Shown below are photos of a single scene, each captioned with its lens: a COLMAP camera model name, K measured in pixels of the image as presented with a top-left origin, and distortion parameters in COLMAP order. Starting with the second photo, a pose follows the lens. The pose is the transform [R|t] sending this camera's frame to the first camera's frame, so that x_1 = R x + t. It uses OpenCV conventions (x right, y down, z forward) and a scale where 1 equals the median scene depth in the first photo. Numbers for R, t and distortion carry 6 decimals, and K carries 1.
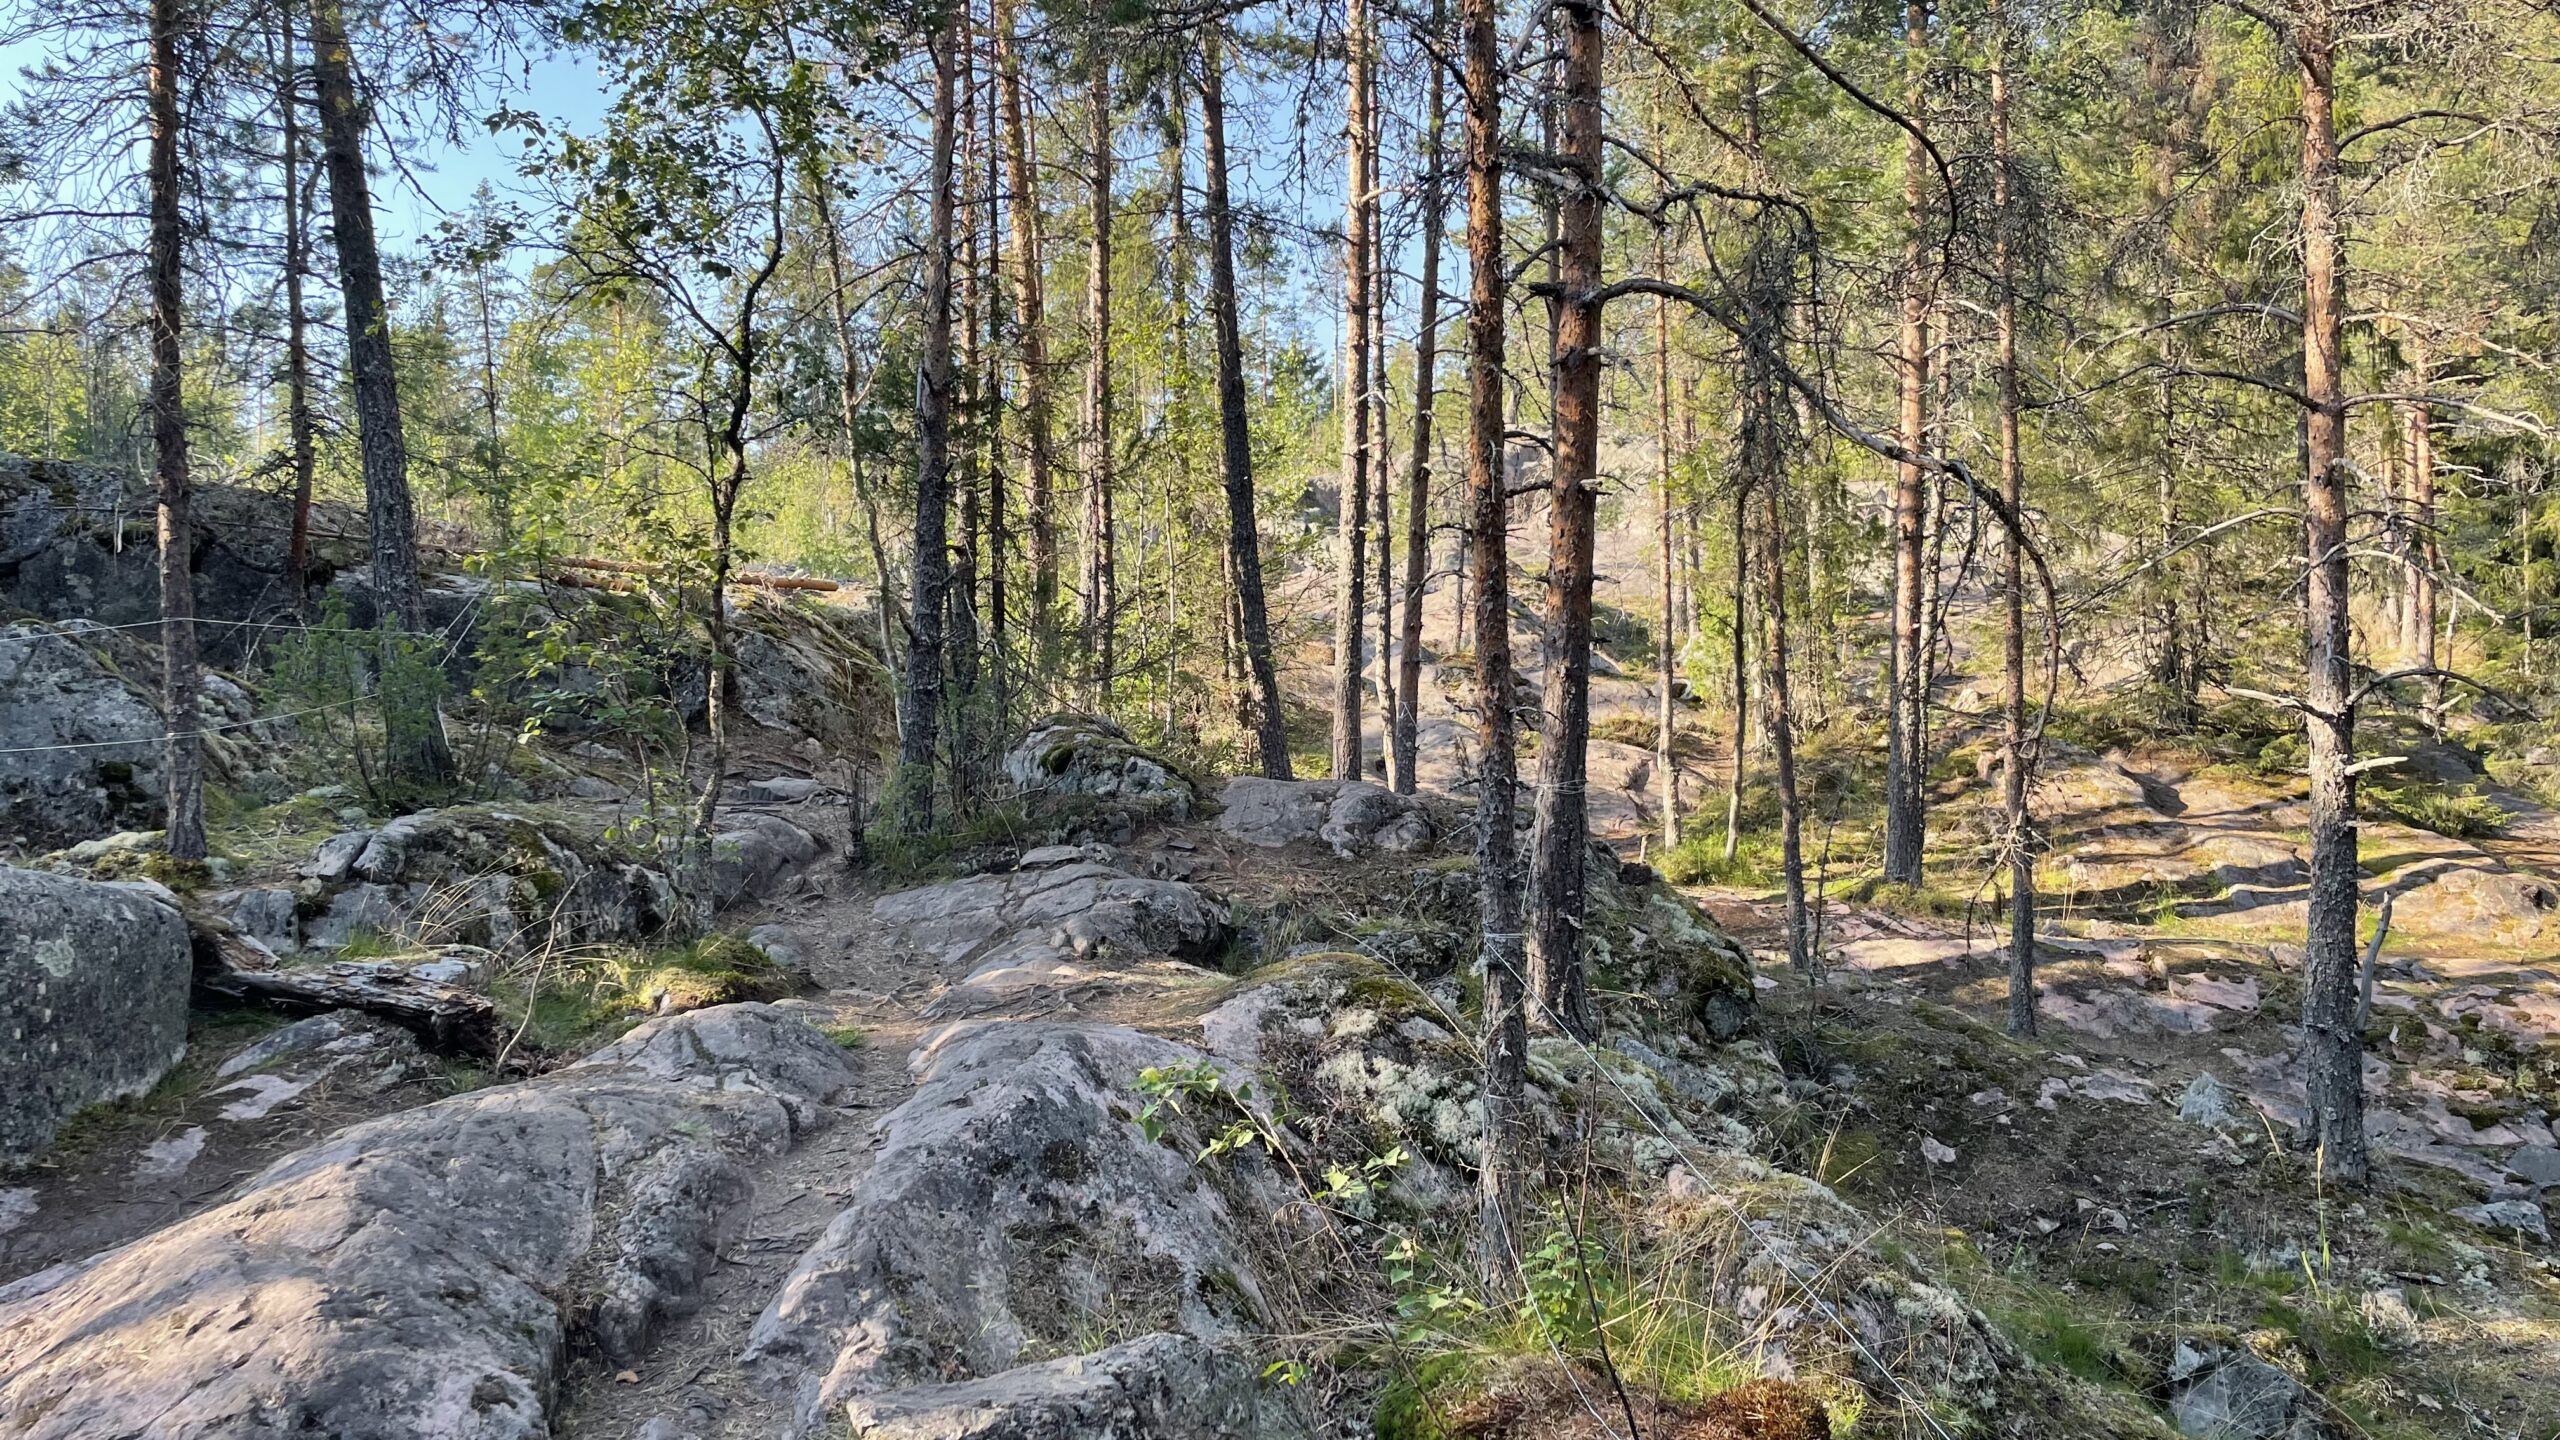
lens RADIAL K [[2061.6, 0, 1295.4], [0, 2061.6, 680.5], [0, 0, 1]] dist [0.079314, -0.083730]
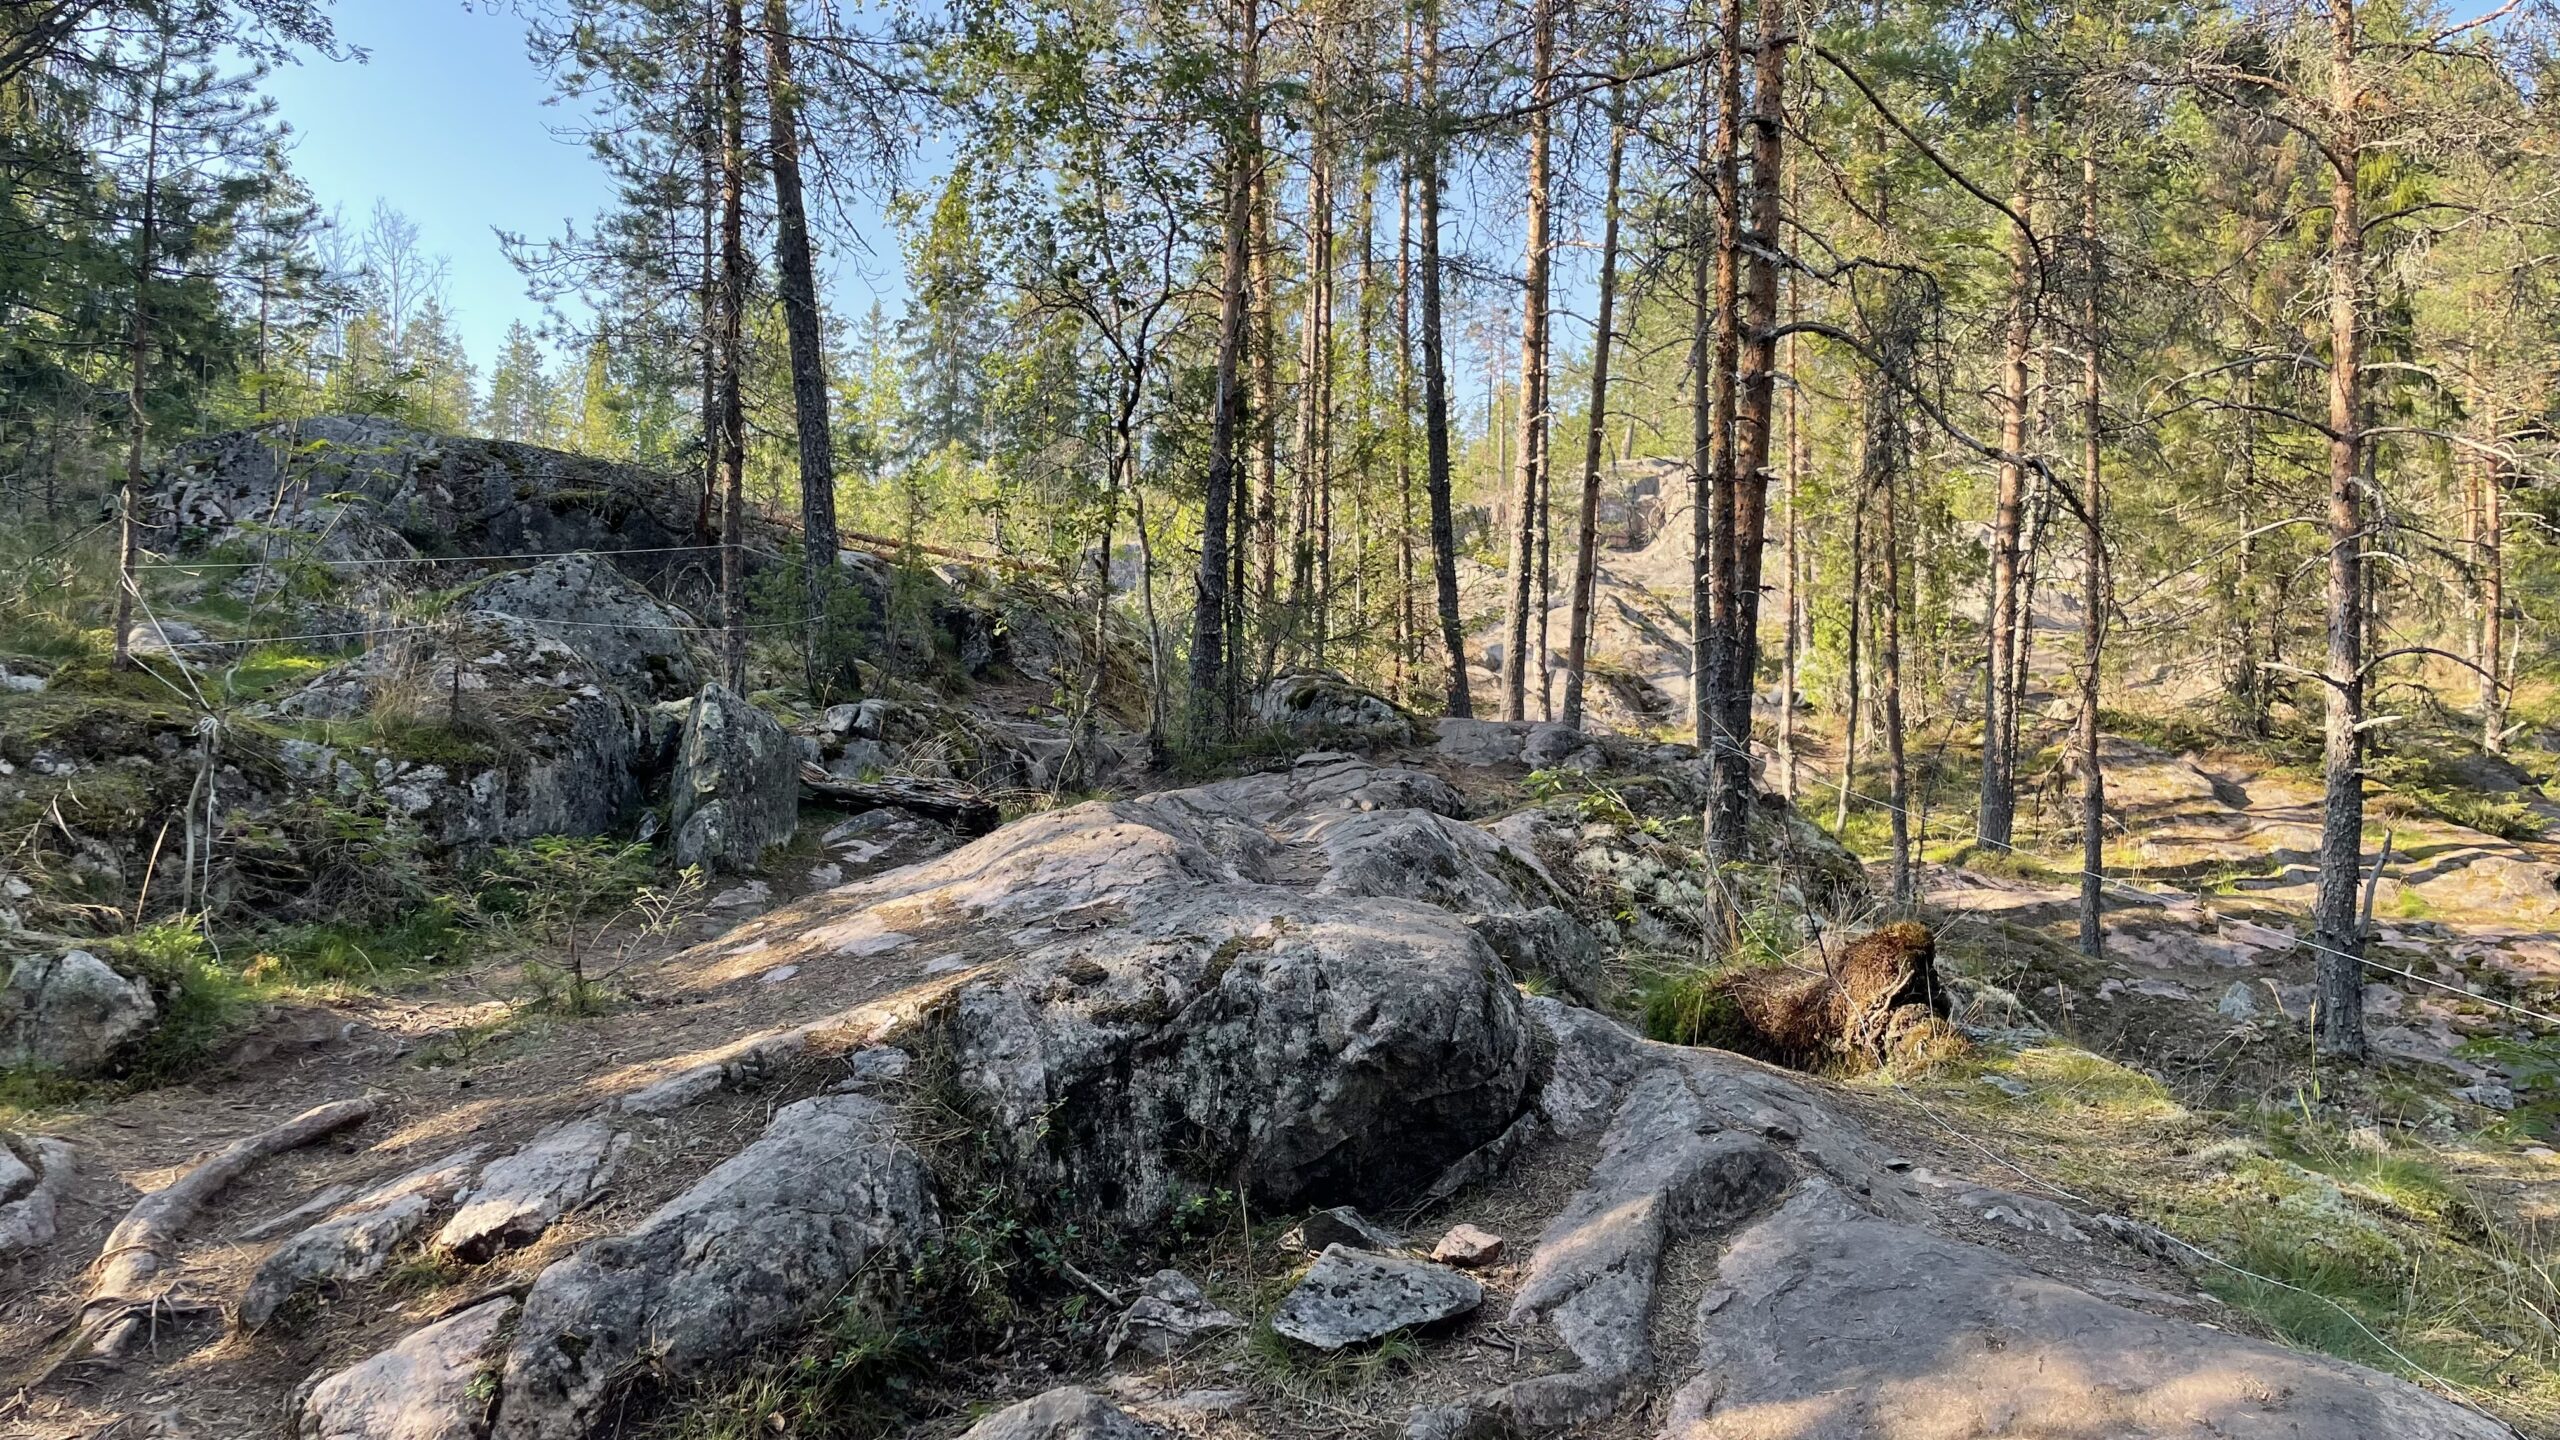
lens RADIAL K [[2061.6, 0, 1295.4], [0, 2061.6, 680.5], [0, 0, 1]] dist [0.079314, -0.083730]
pose [[0.998582, 0.030149, -0.043865, -0.064148], [-0.030921, 0.999377, -0.017039, 0.047928], [0.043324, 0.018371, 0.998892, -0.236564]]
